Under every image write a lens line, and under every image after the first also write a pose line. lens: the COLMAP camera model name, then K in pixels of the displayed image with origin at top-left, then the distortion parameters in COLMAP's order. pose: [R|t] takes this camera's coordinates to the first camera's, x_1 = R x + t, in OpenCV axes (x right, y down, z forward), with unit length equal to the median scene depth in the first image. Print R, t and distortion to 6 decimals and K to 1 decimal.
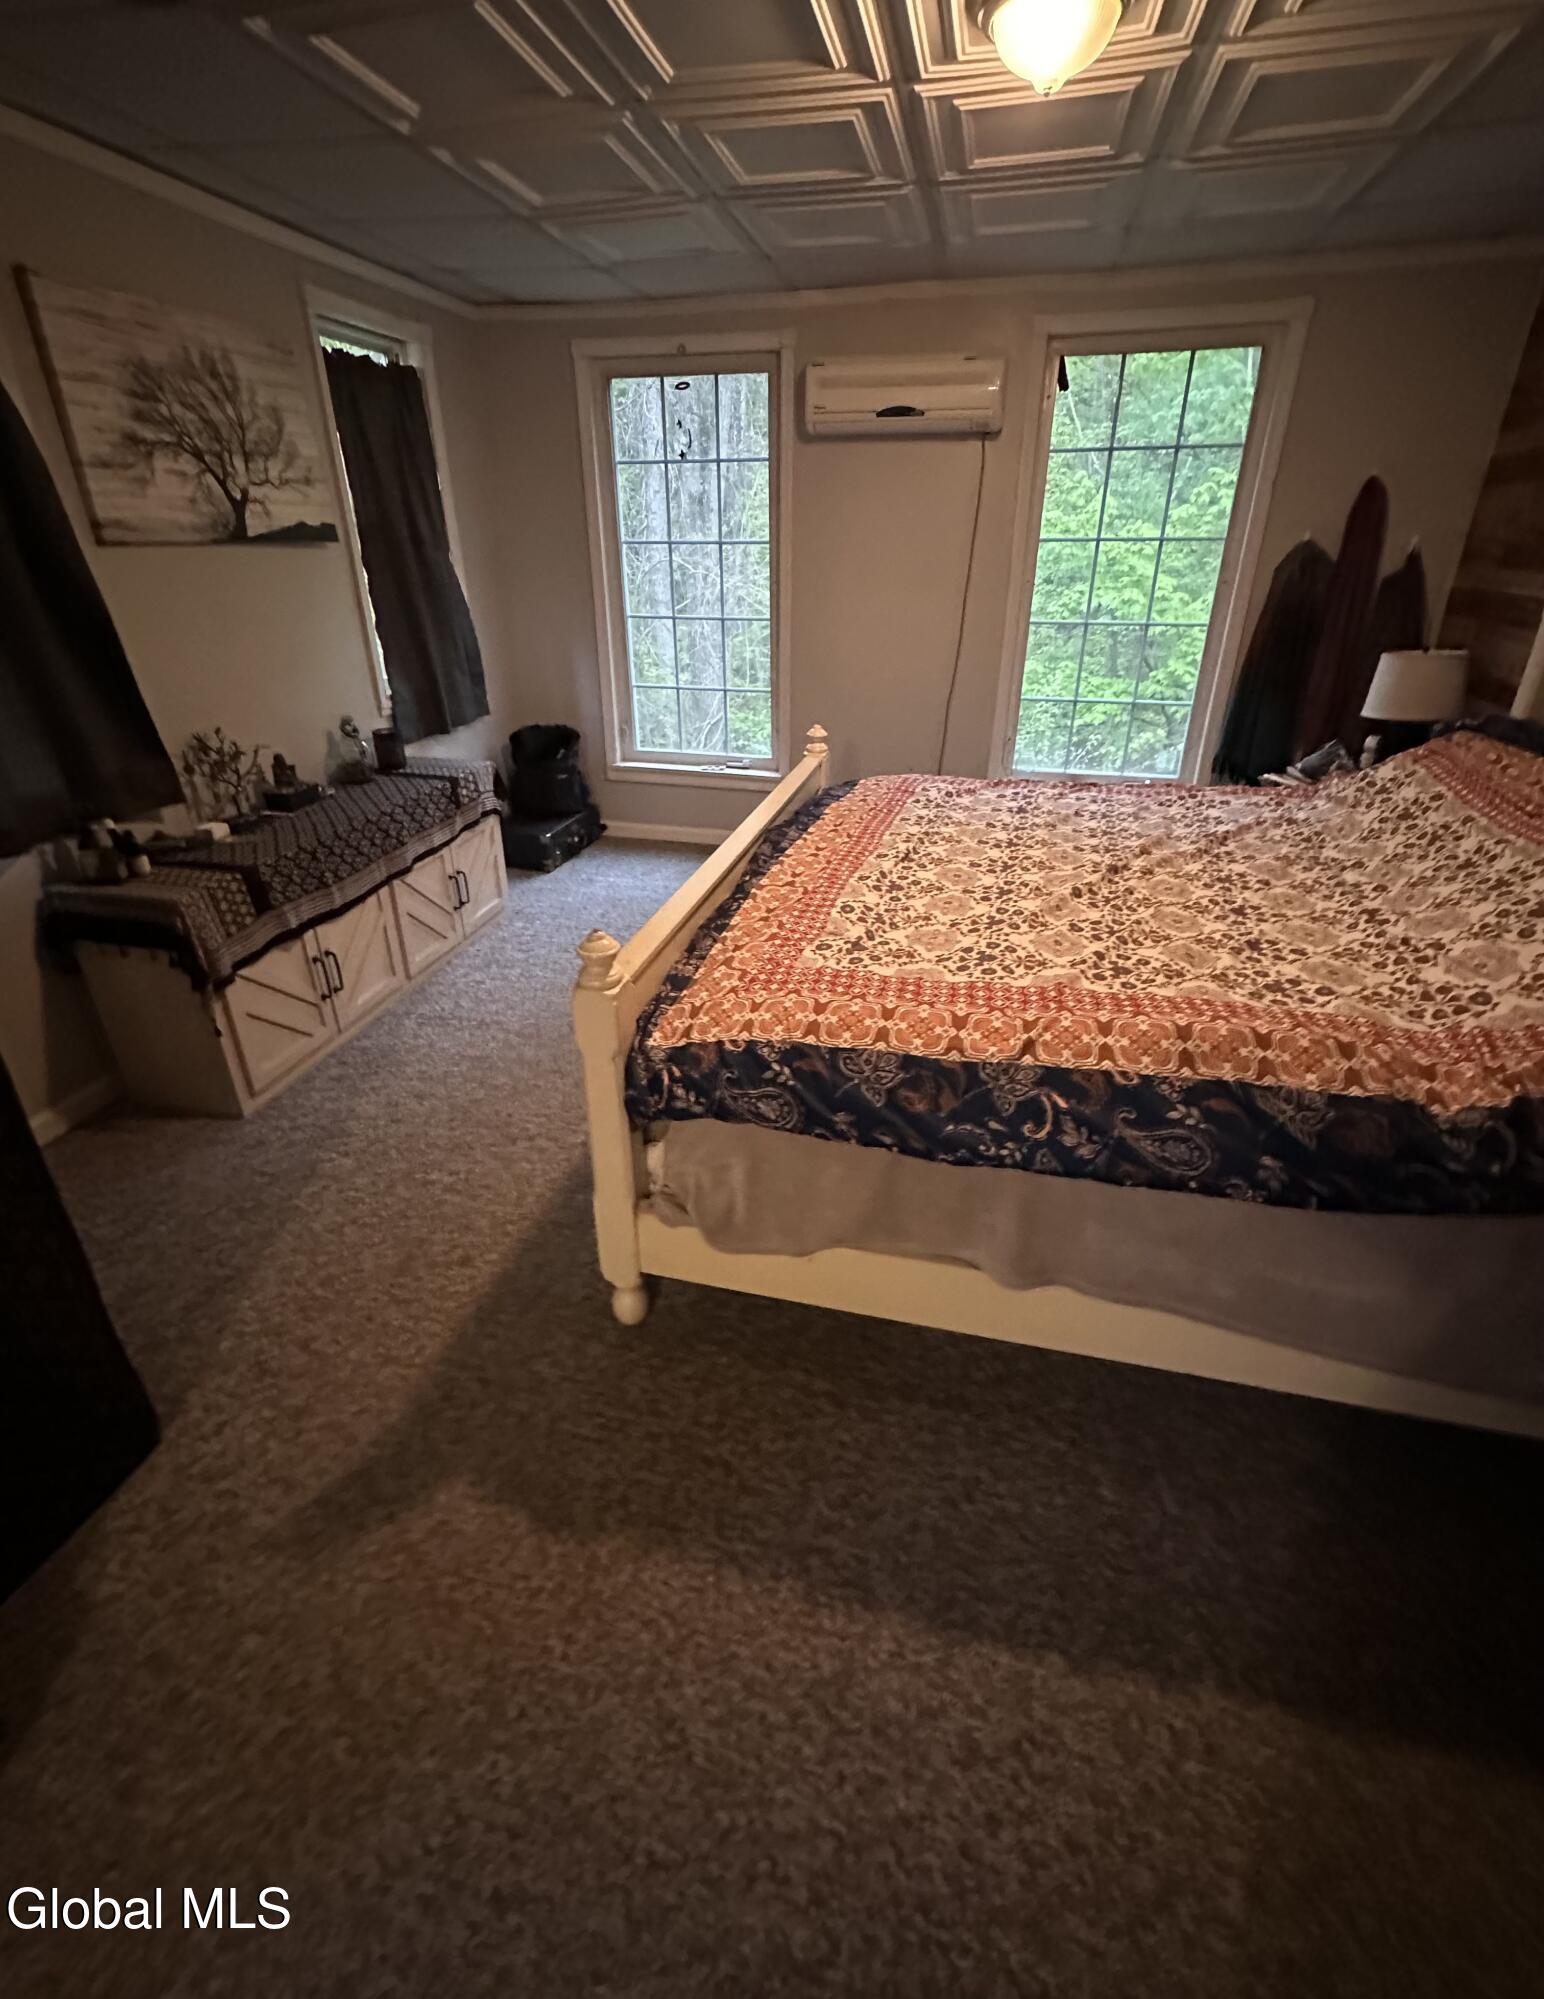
lens RADIAL K [[881.6, 0, 767.9], [0, 881.6, 967.6], [0, 0, 1]] dist [-0.003275, -0.000016]
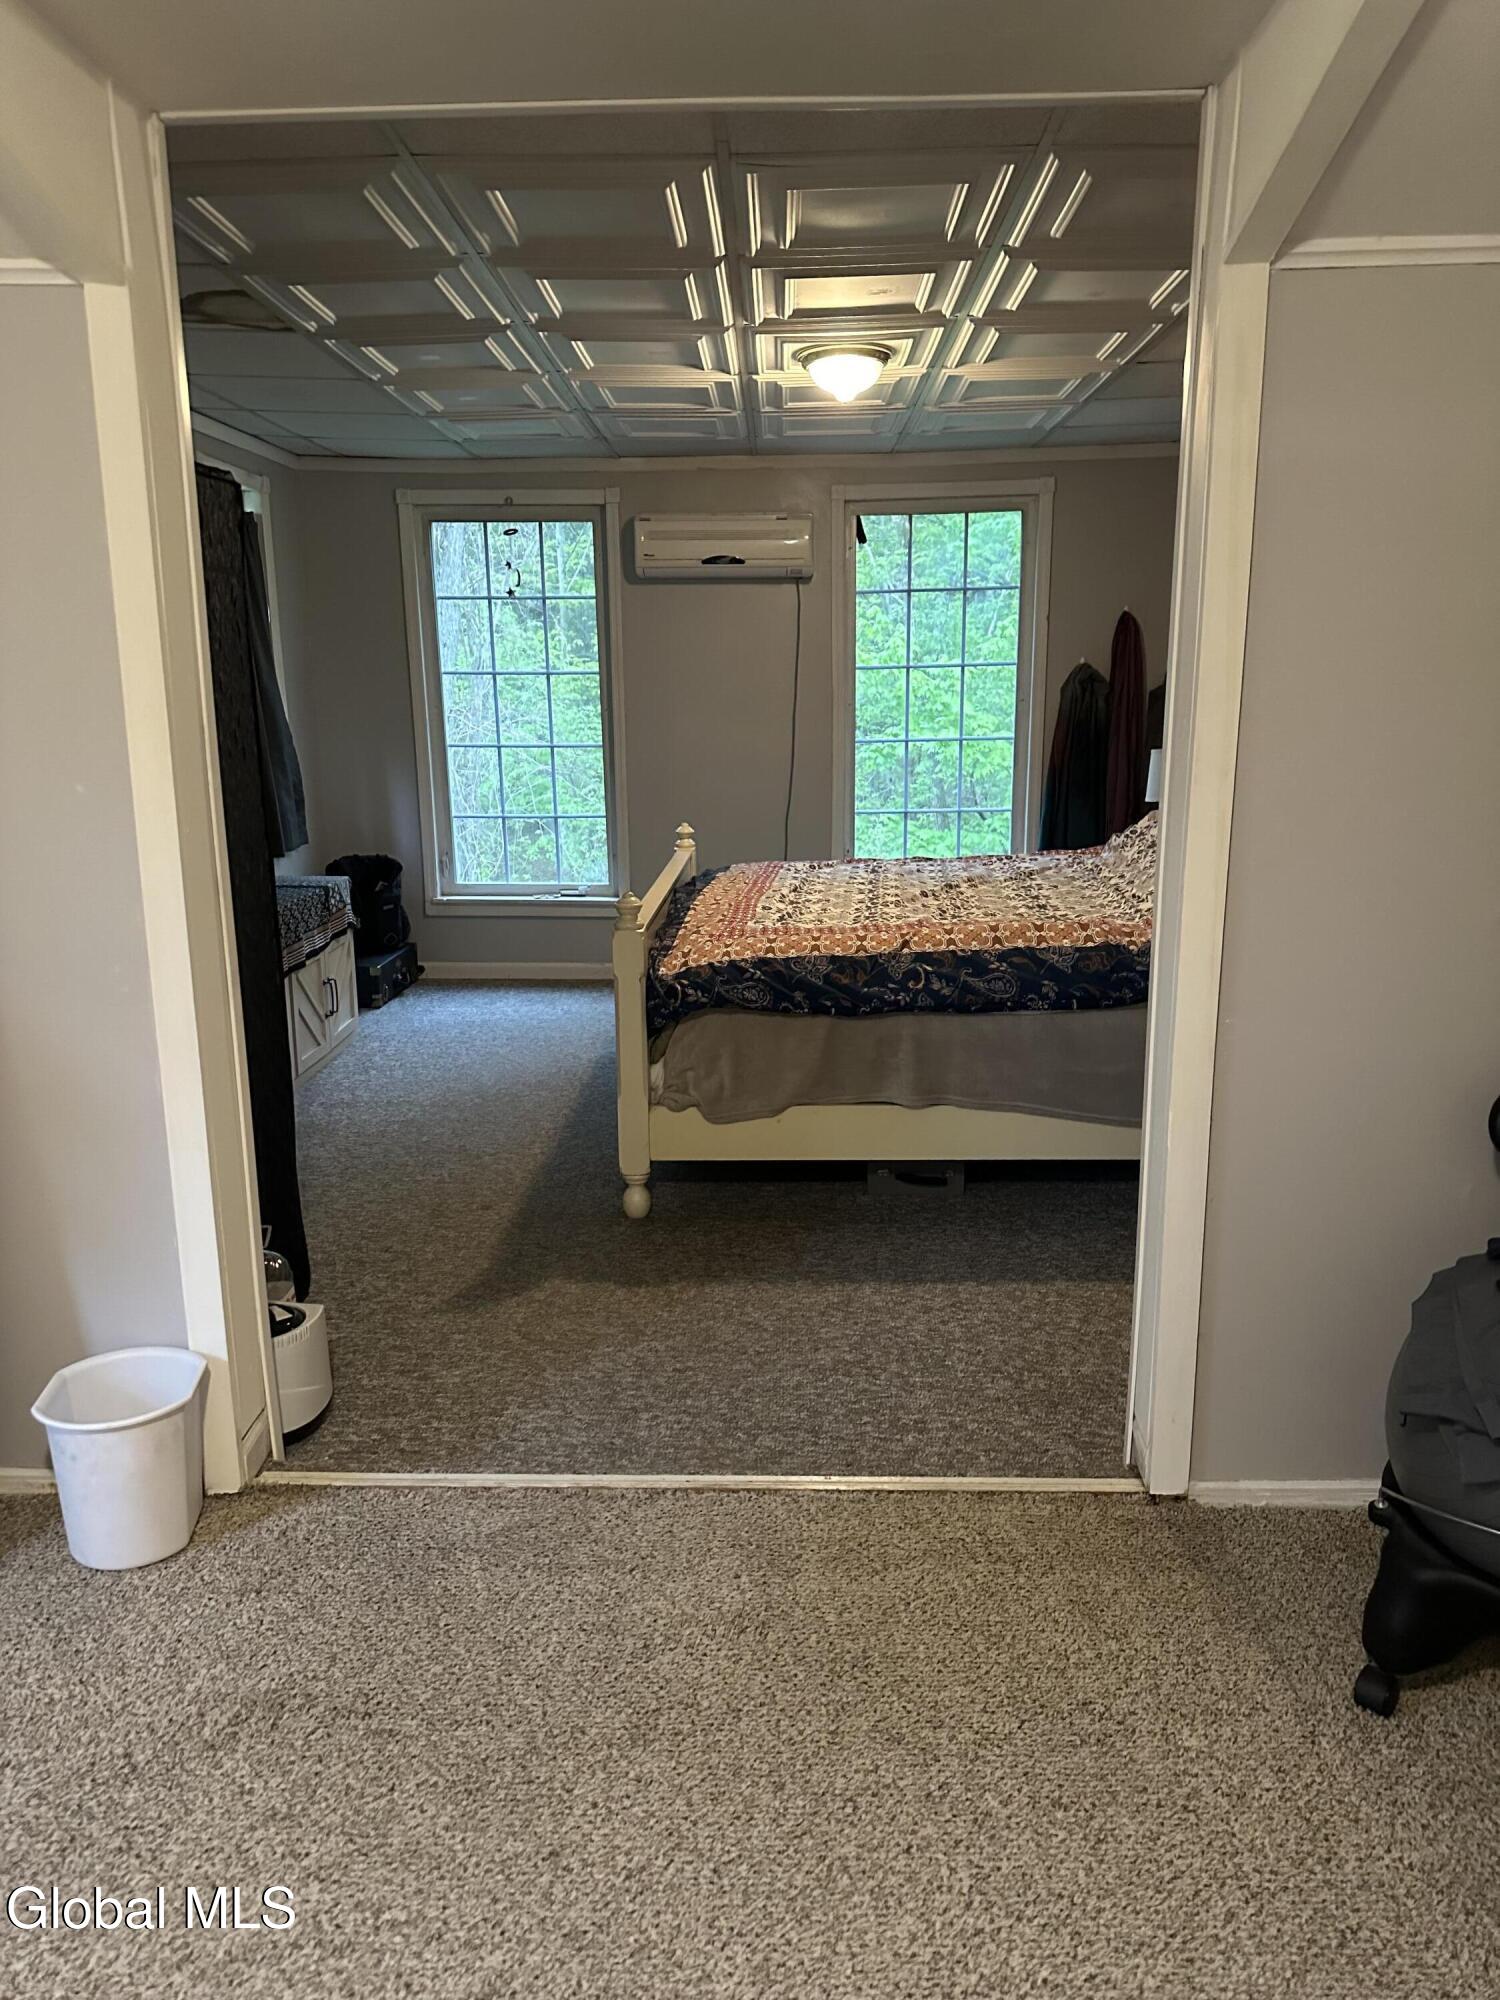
lens RADIAL K [[1398.9, 0, 747.6], [0, 1398.9, 1003.0], [0, 0, 1]] dist [0.074242, -0.082445]
pose [[0.976991, -0.055654, 0.205893, -0.330323], [0.101330, 0.970567, -0.218474, 0.459509], [-0.187674, 0.234311, 0.953875, -0.866391]]
